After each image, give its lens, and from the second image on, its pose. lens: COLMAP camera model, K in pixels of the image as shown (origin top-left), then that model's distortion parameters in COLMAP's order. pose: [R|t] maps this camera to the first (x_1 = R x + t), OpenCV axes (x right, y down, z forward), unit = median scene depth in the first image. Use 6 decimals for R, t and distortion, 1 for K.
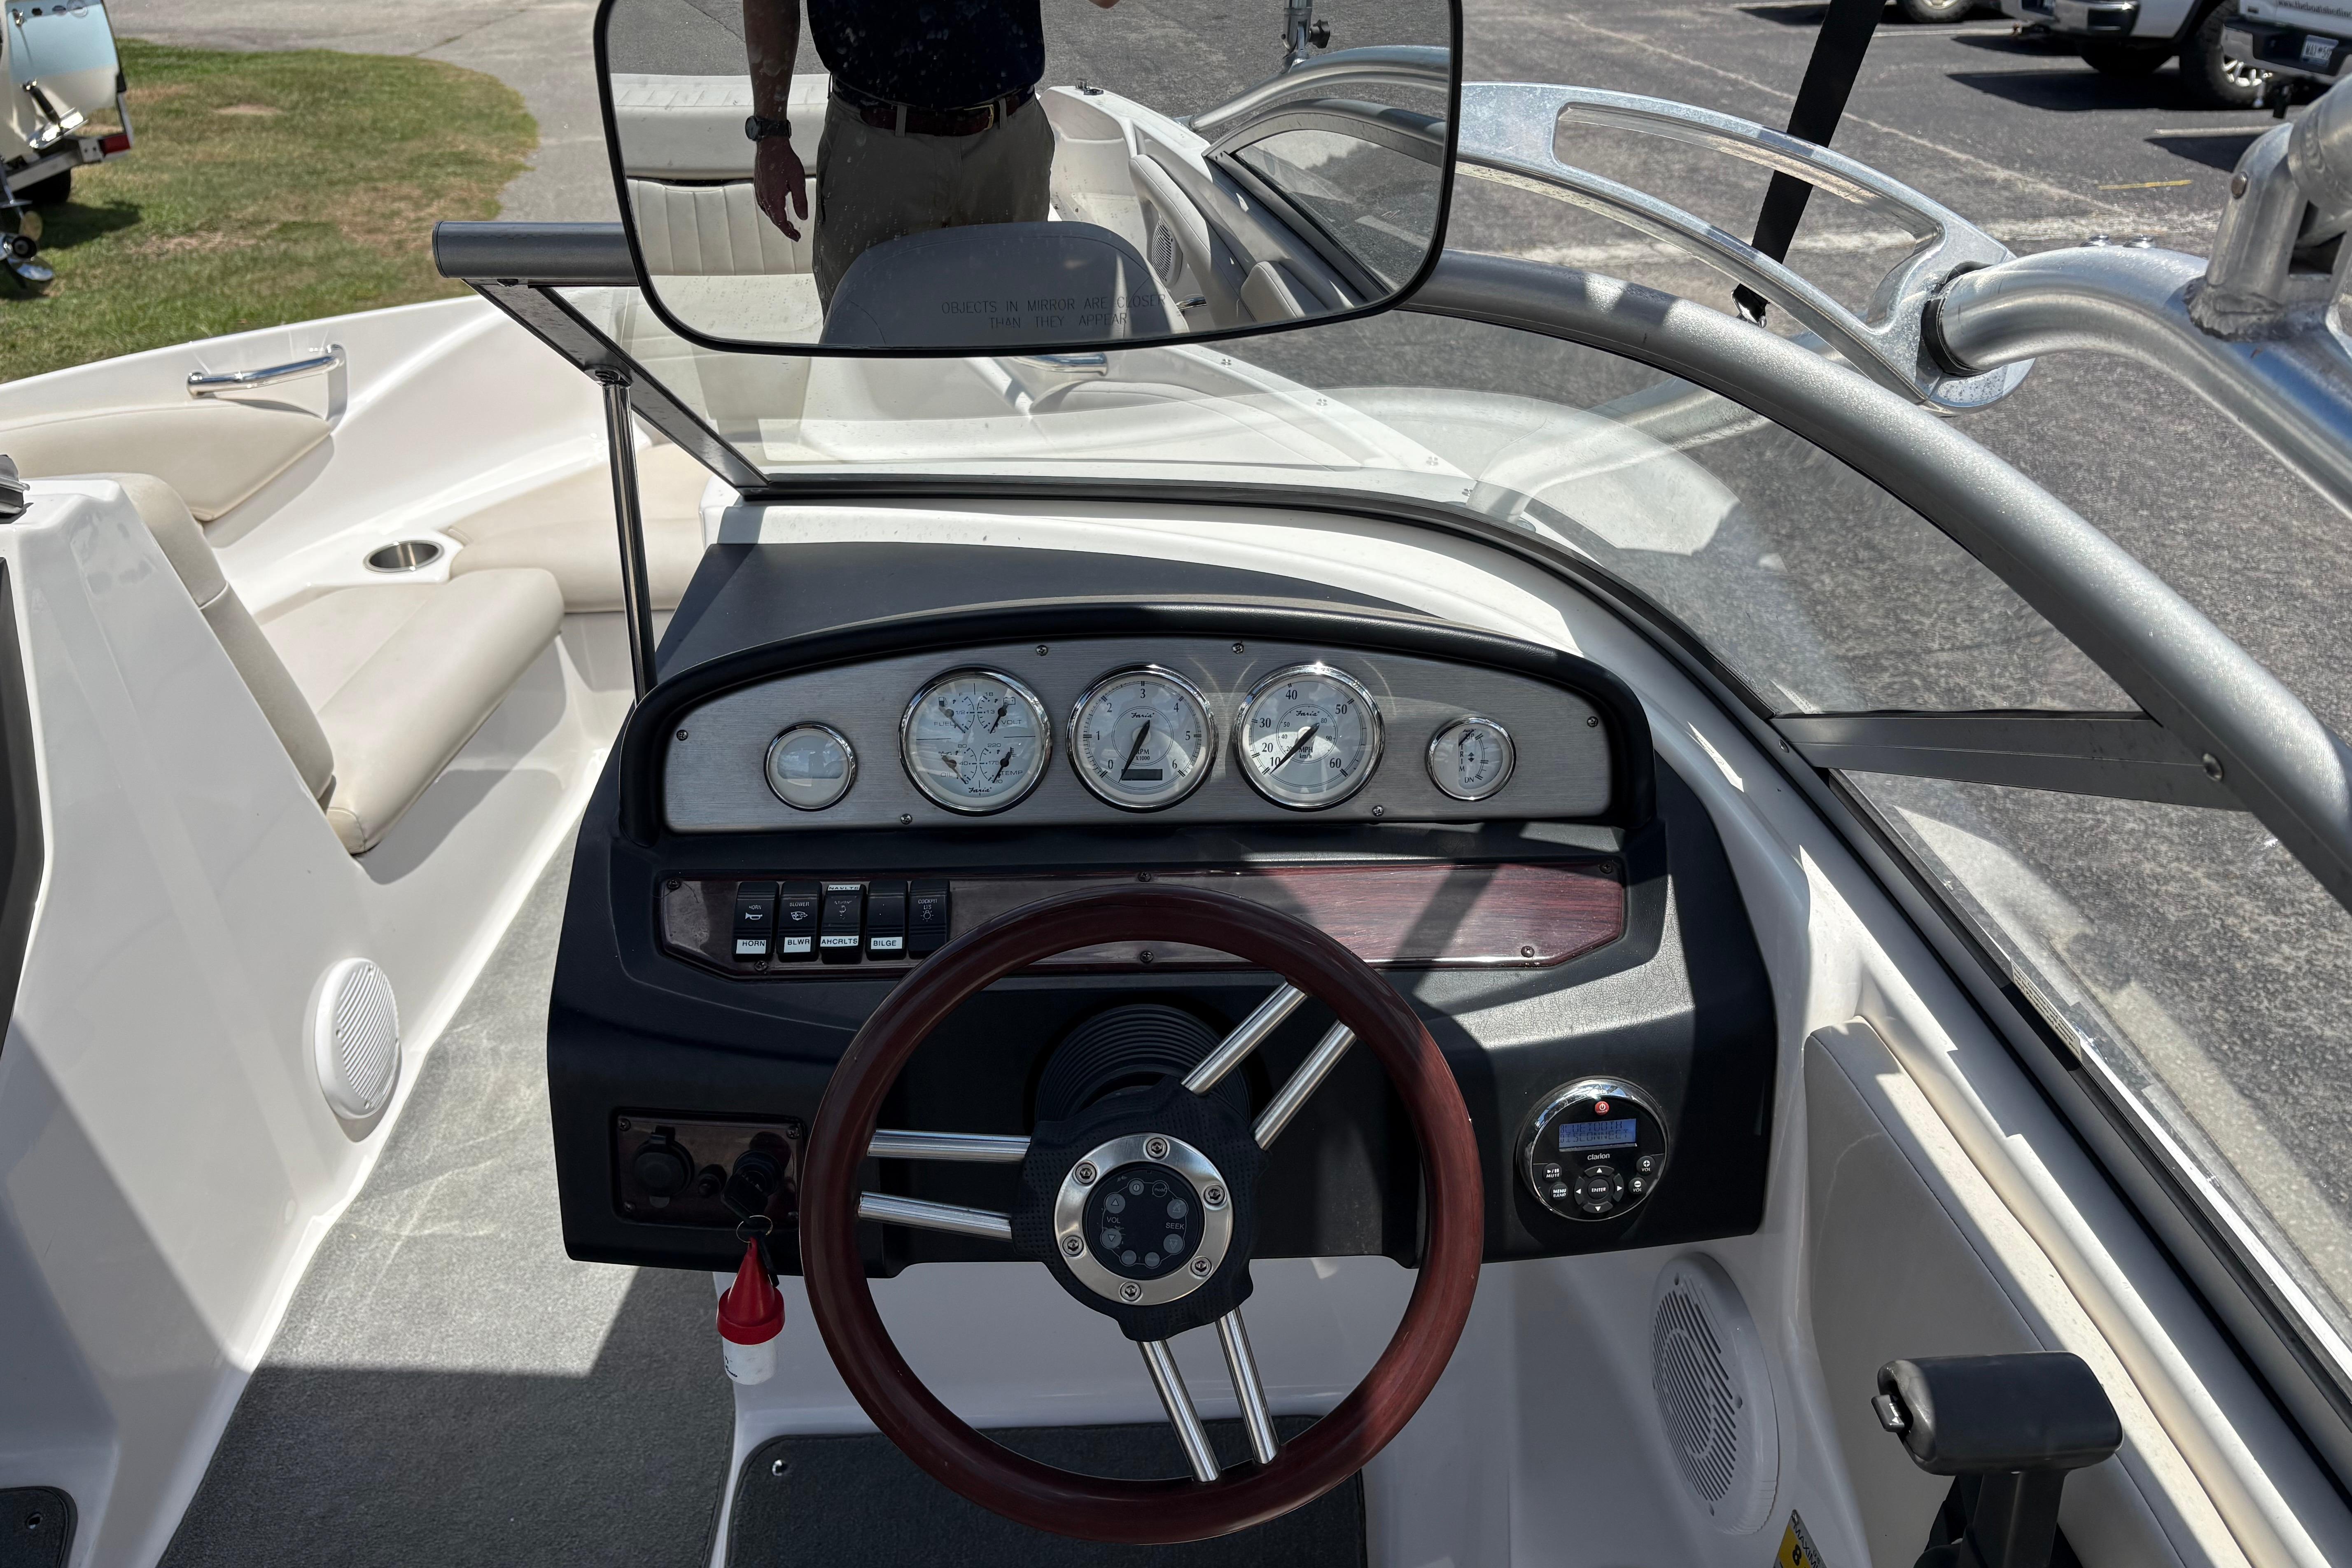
lens RADIAL K [[1853.5, 0, 1192.4], [0, 1853.5, 818.9], [0, 0, 1]] dist [0.046872, -0.000797]
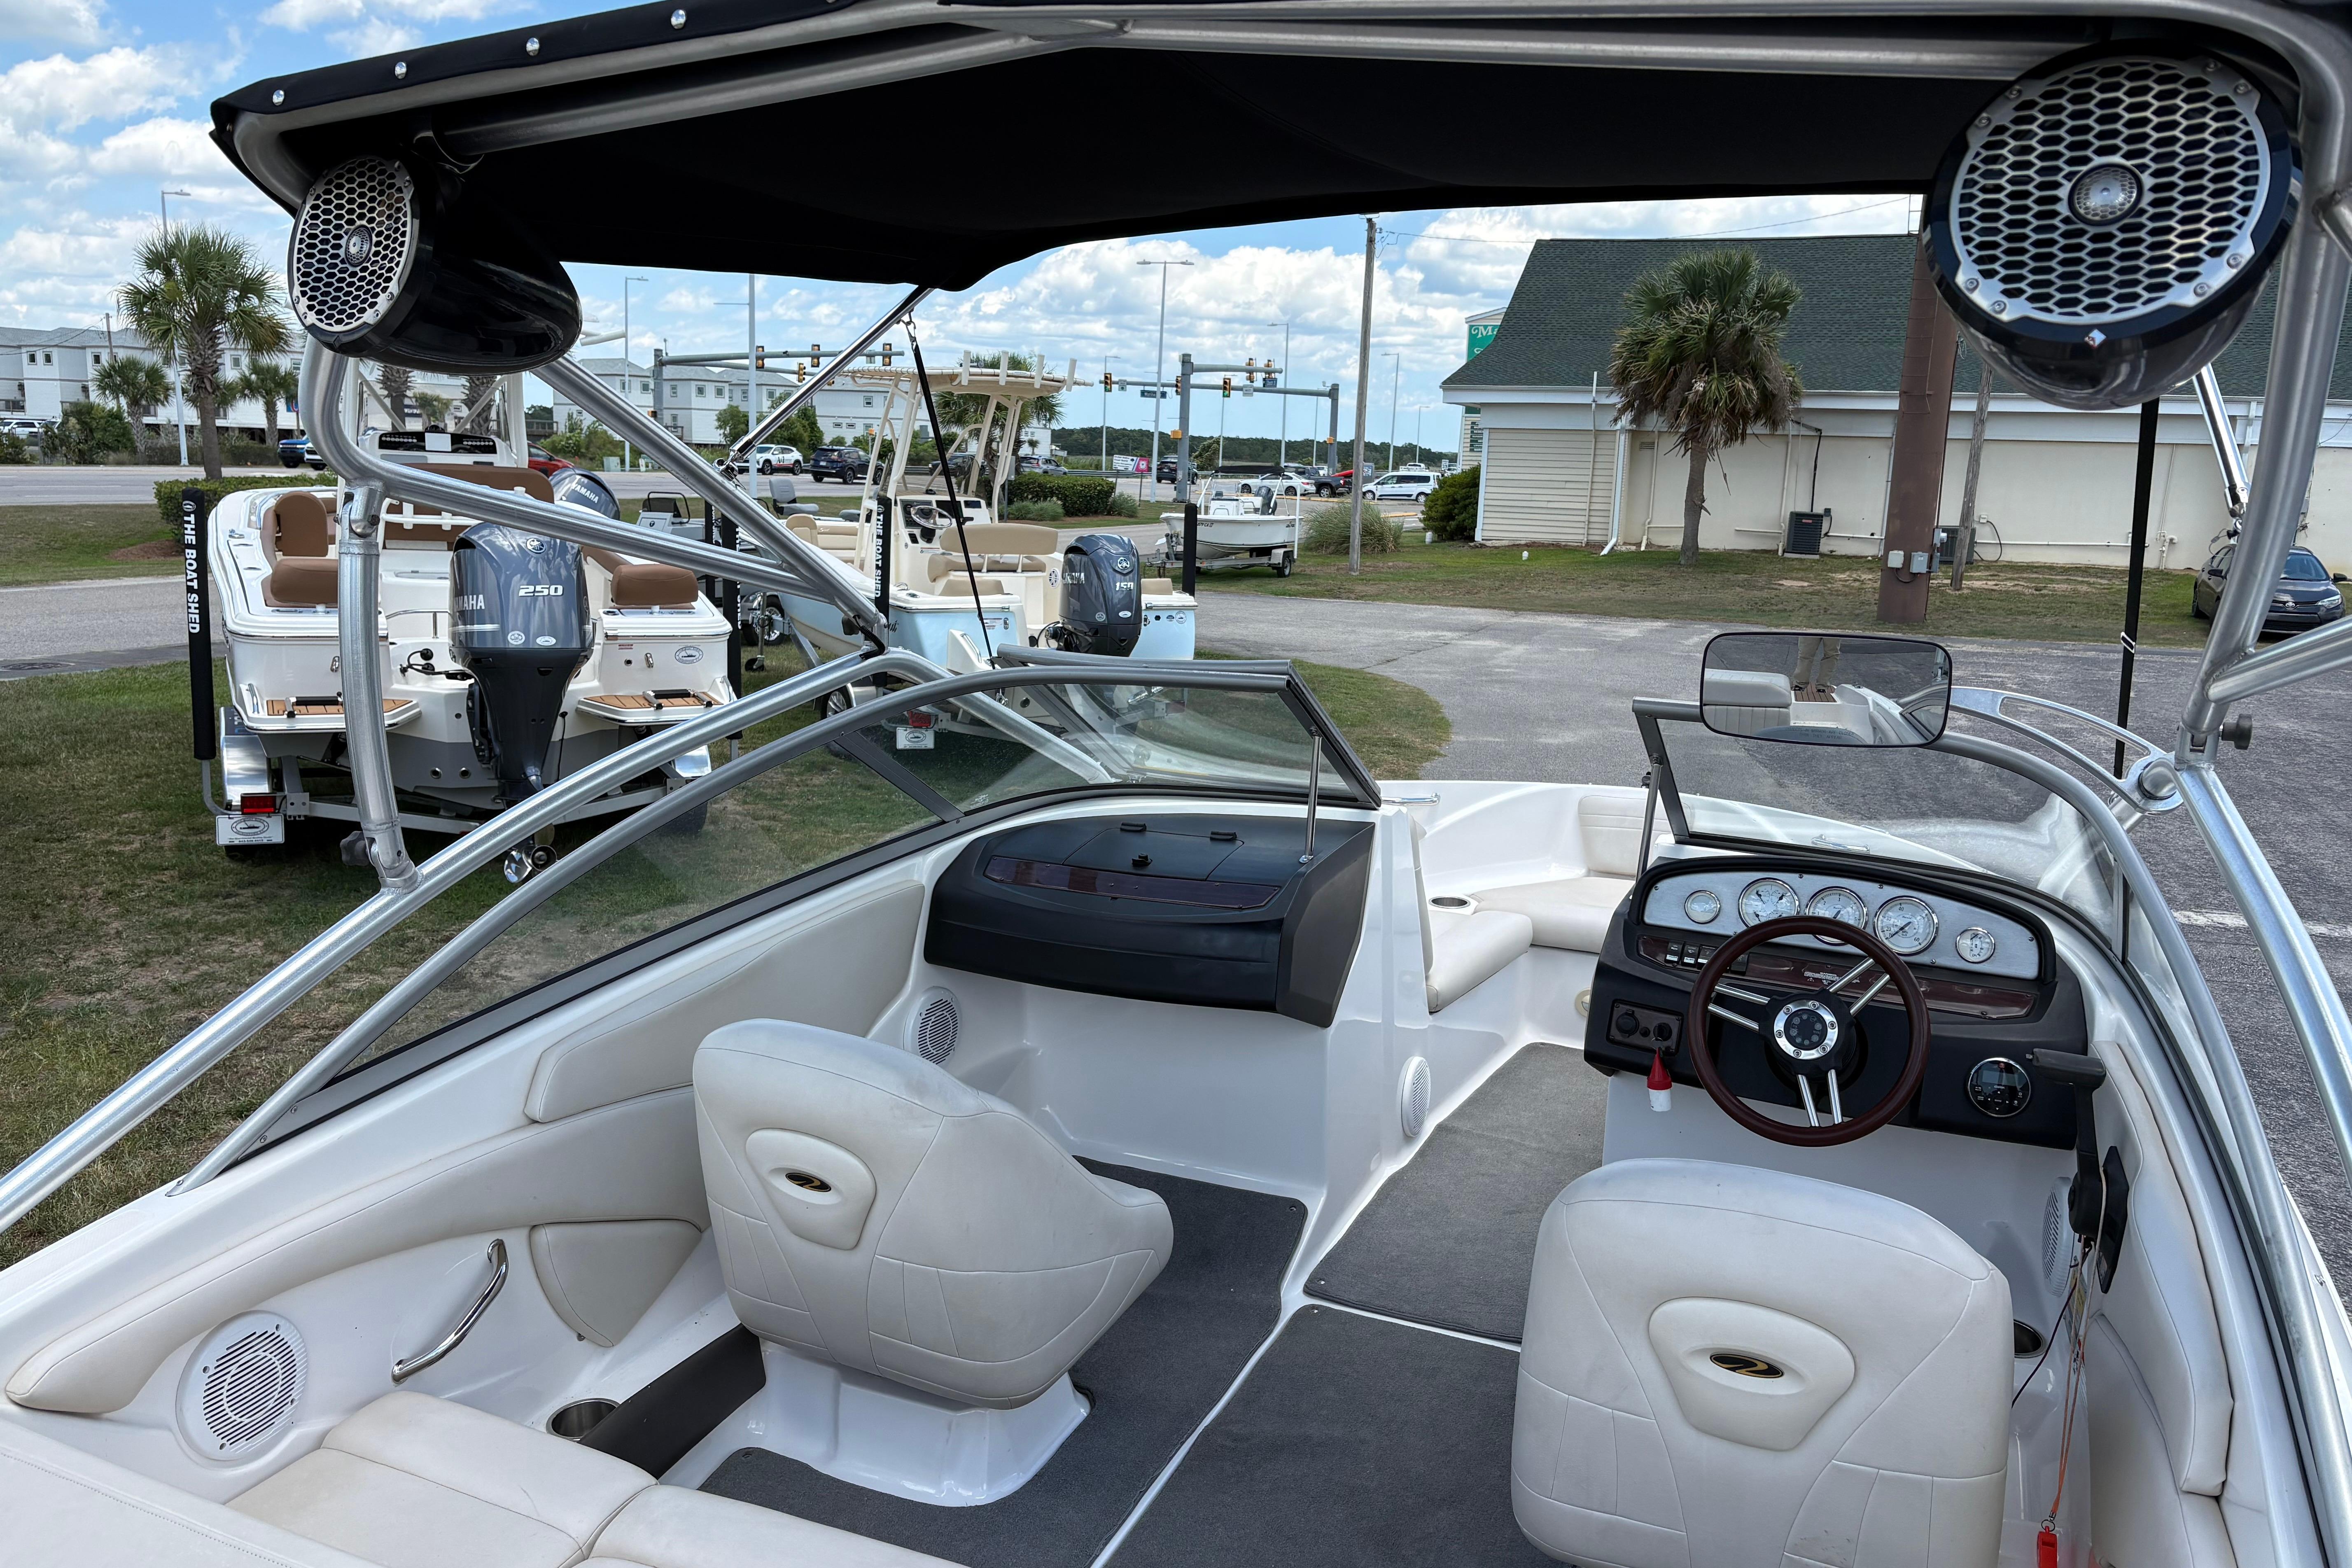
lens RADIAL K [[1853.5, 0, 1192.4], [0, 1853.5, 818.9], [0, 0, 1]] dist [0.046872, -0.000797]
pose [[0.901464, 0.128519, -0.413335, 0.212926], [-0.252538, 0.931699, -0.261078, 0.711896], [0.351550, 0.339735, 0.872349, -1.570377]]
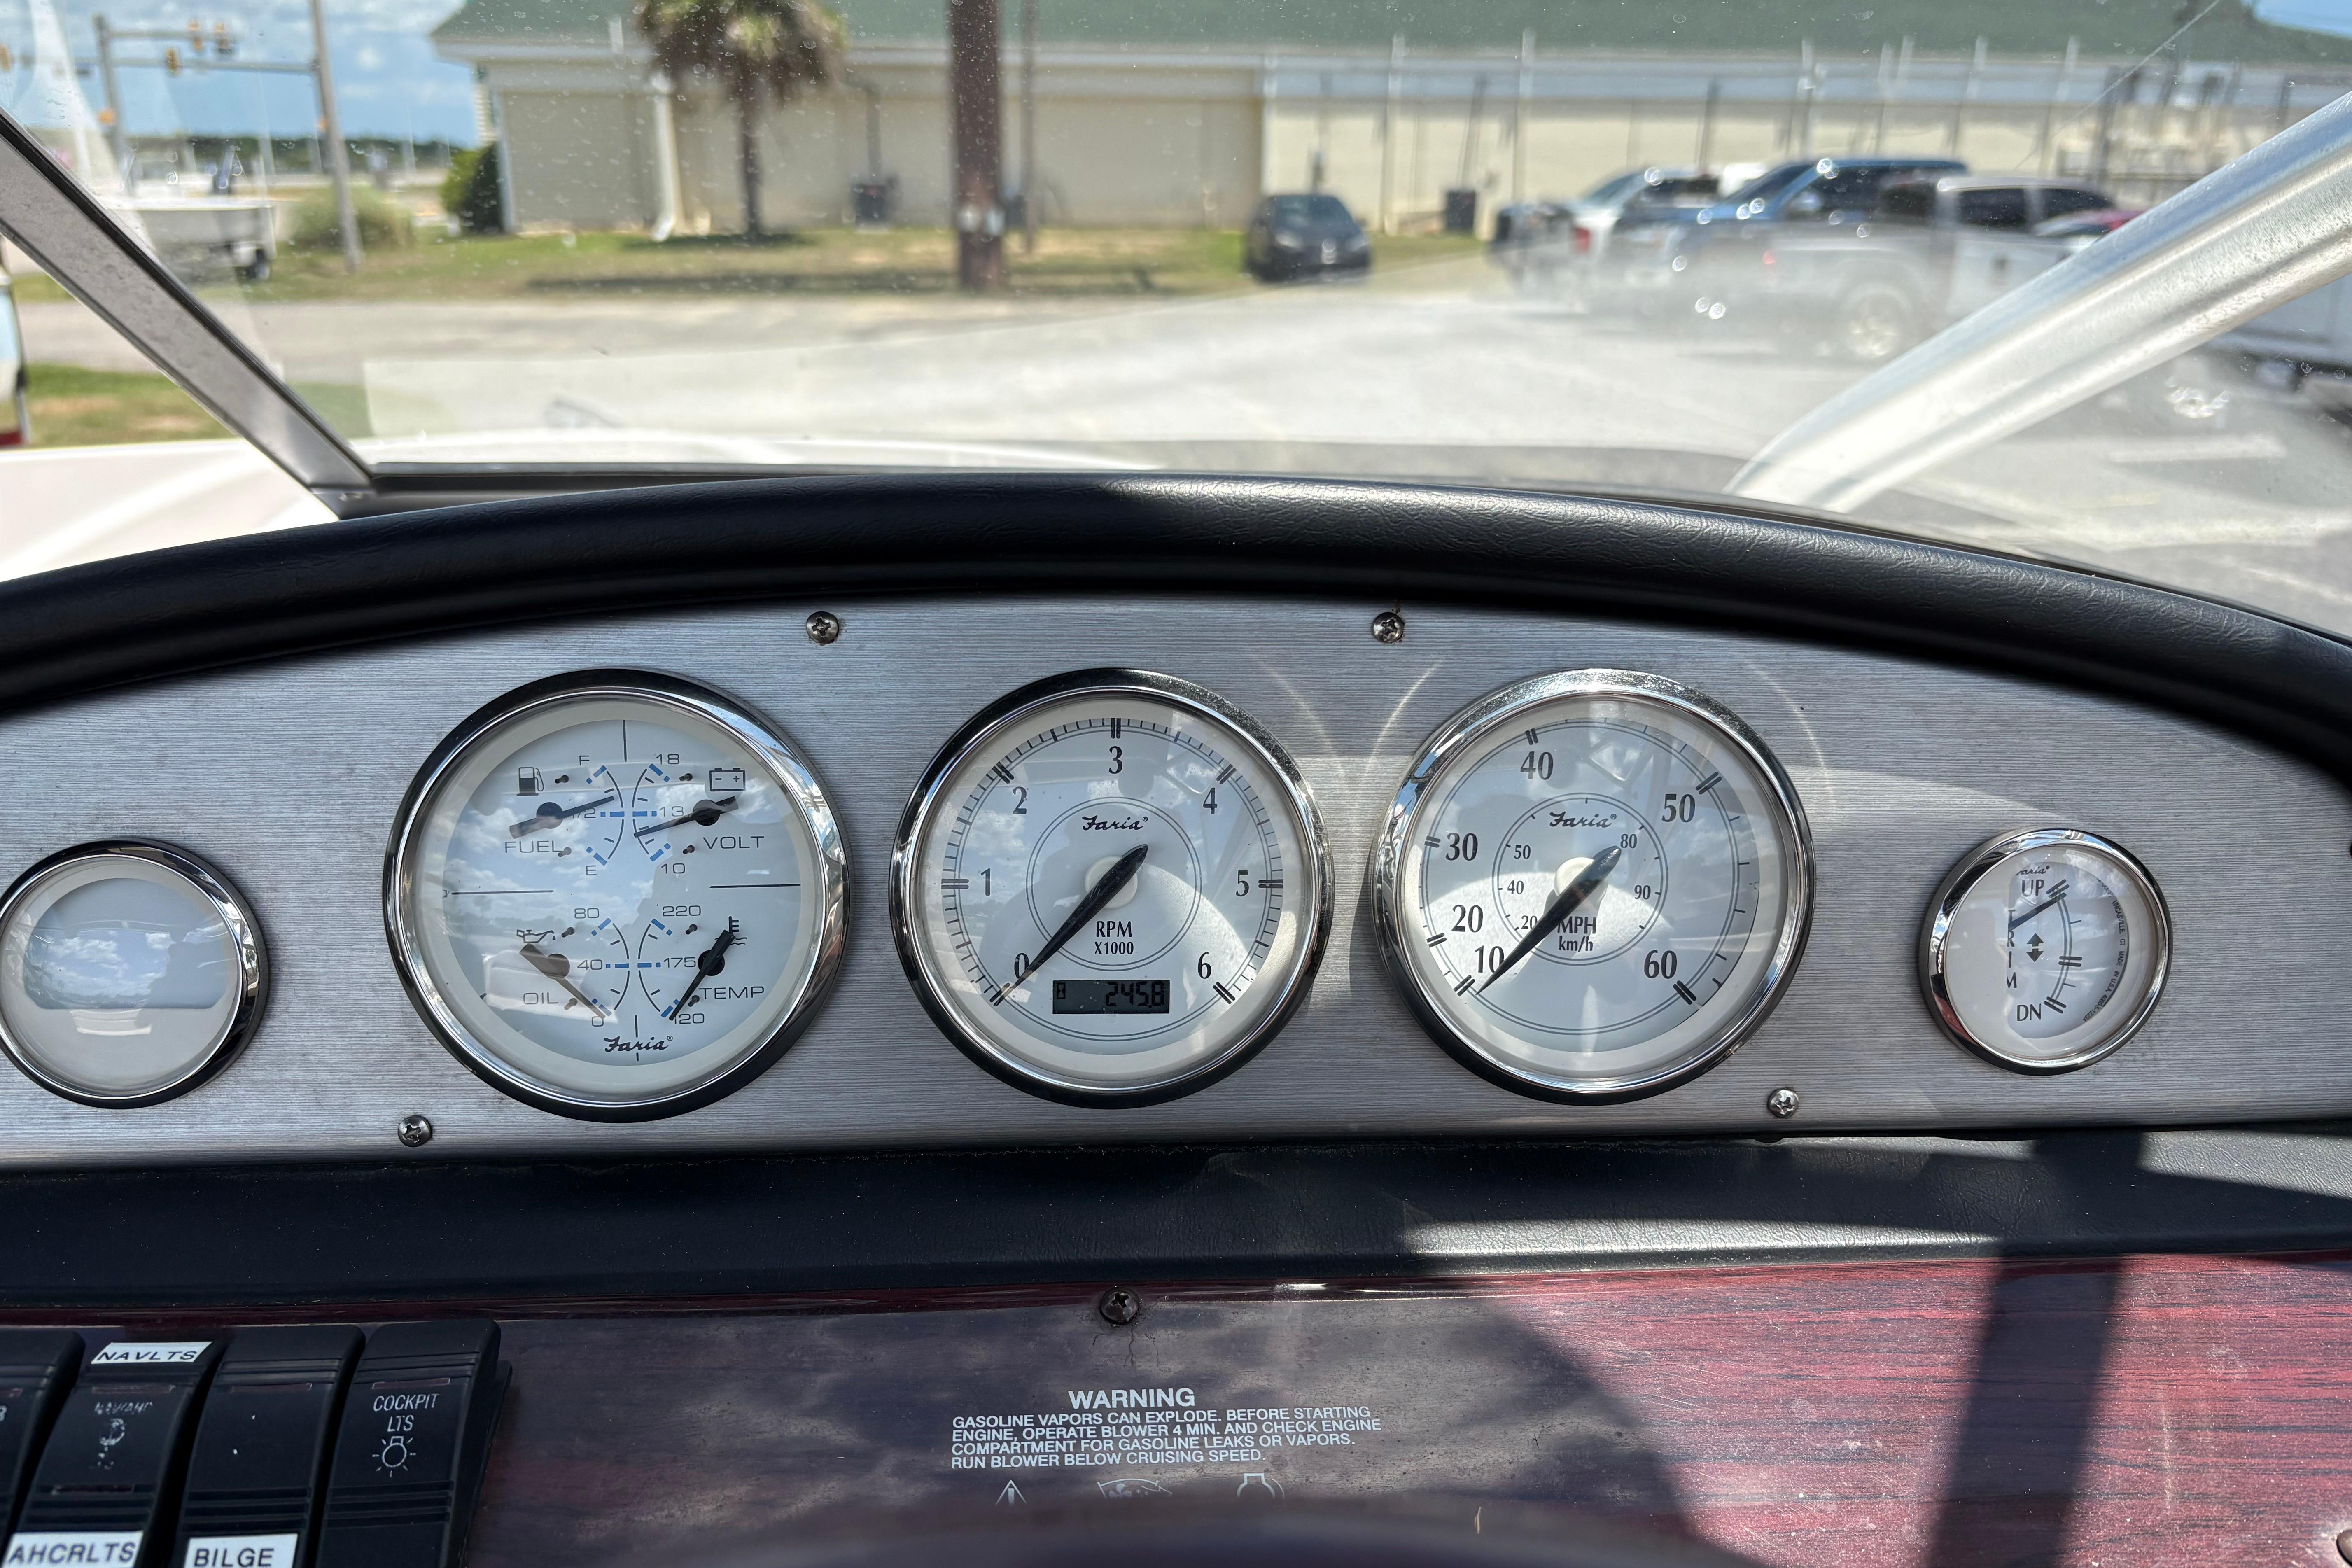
lens RADIAL K [[1853.5, 0, 1192.4], [0, 1853.5, 818.9], [0, 0, 1]] dist [0.046872, -0.000797]
pose [[0.999499, 0.001838, 0.031598, -0.022826], [0.003681, 0.984788, -0.173722, 0.003922], [-0.031436, 0.173751, 0.984288, 0.653721]]
